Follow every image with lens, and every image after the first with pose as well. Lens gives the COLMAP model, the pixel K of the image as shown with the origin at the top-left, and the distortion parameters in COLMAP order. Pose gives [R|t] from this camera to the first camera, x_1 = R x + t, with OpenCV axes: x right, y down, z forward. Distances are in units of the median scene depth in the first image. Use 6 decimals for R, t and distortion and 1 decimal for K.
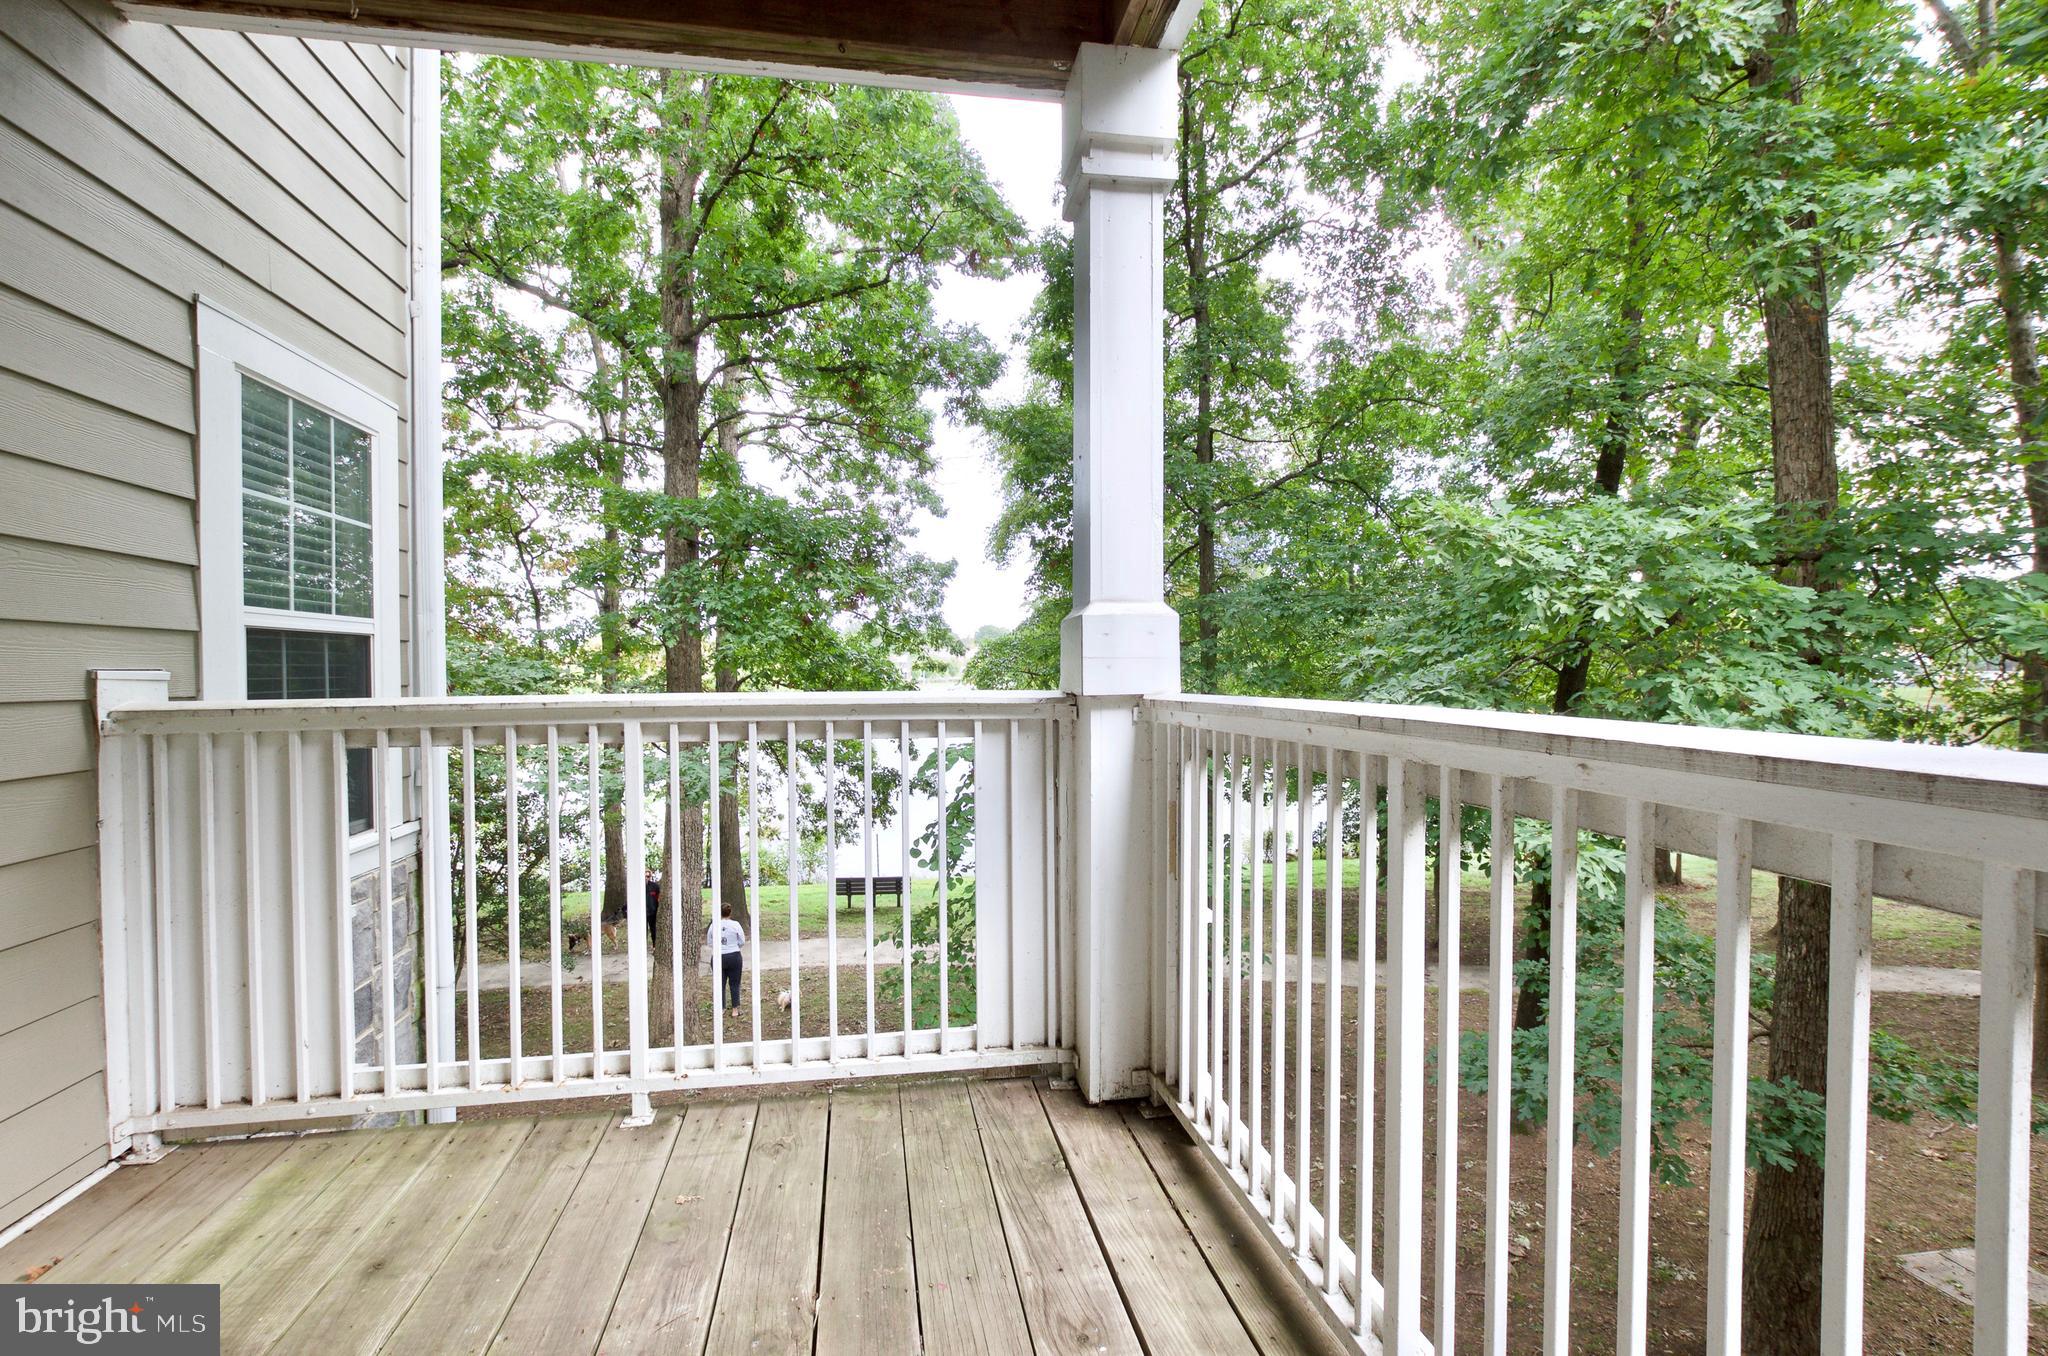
lens RADIAL K [[904.7, 0, 1019.3], [0, 904.7, 681.6], [0, 0, 1]] dist [-0.018856, 0.002876]
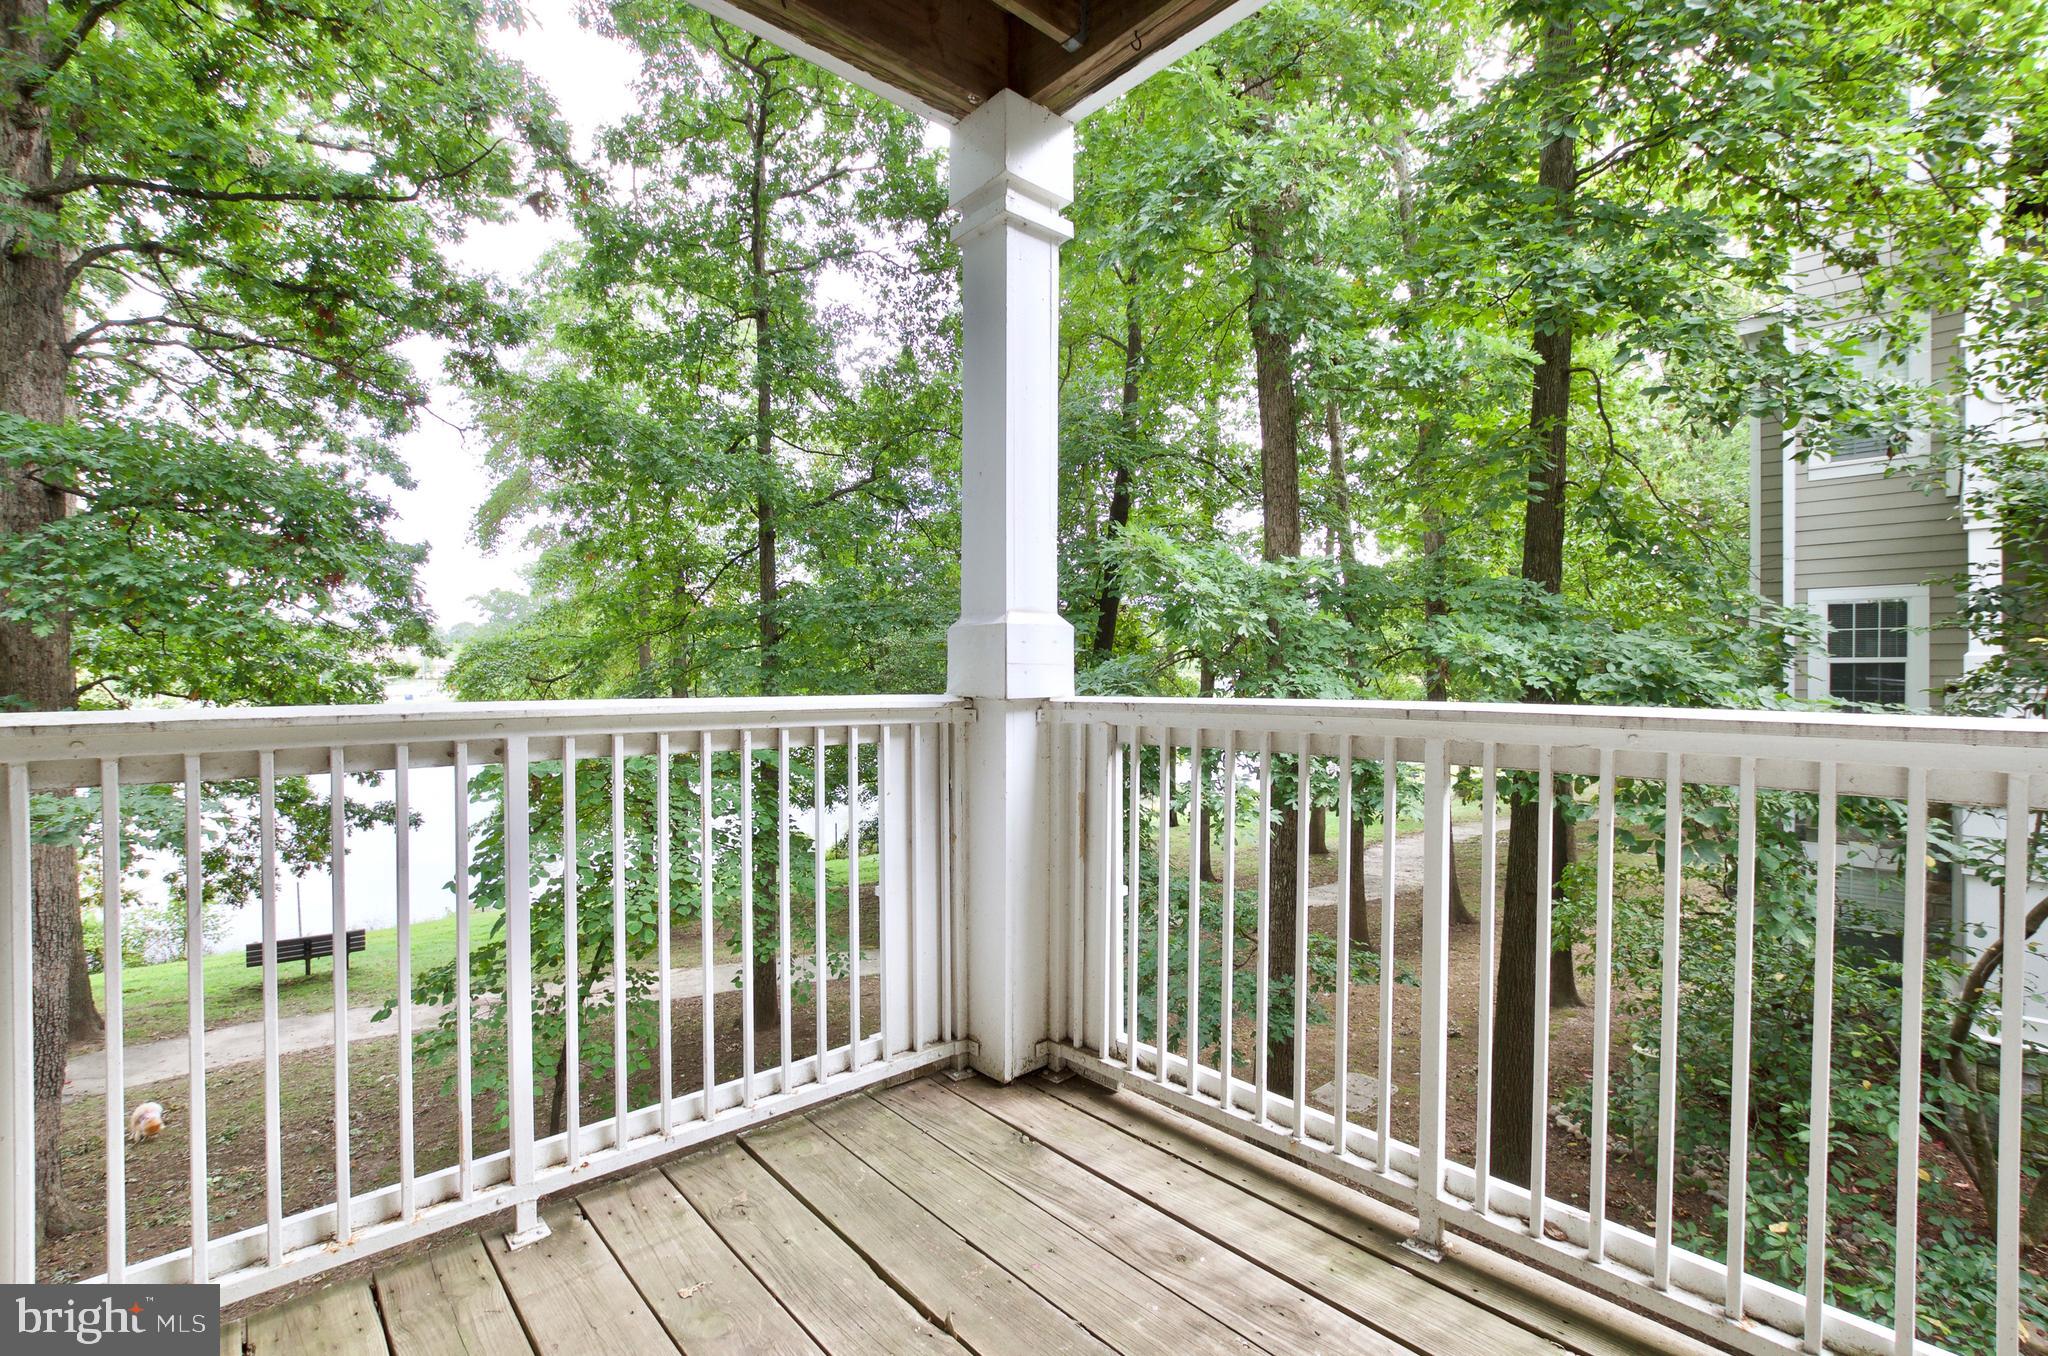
lens RADIAL K [[904.7, 0, 1014.8], [0, 904.7, 680.0], [0, 0, 1]] dist [-0.018856, 0.002876]
pose [[0.846278, 0.003669, 0.532728, -0.116348], [0.000894, 0.999965, -0.008307, 0.000488], [-0.532740, 0.007506, 0.846245, 0.022275]]
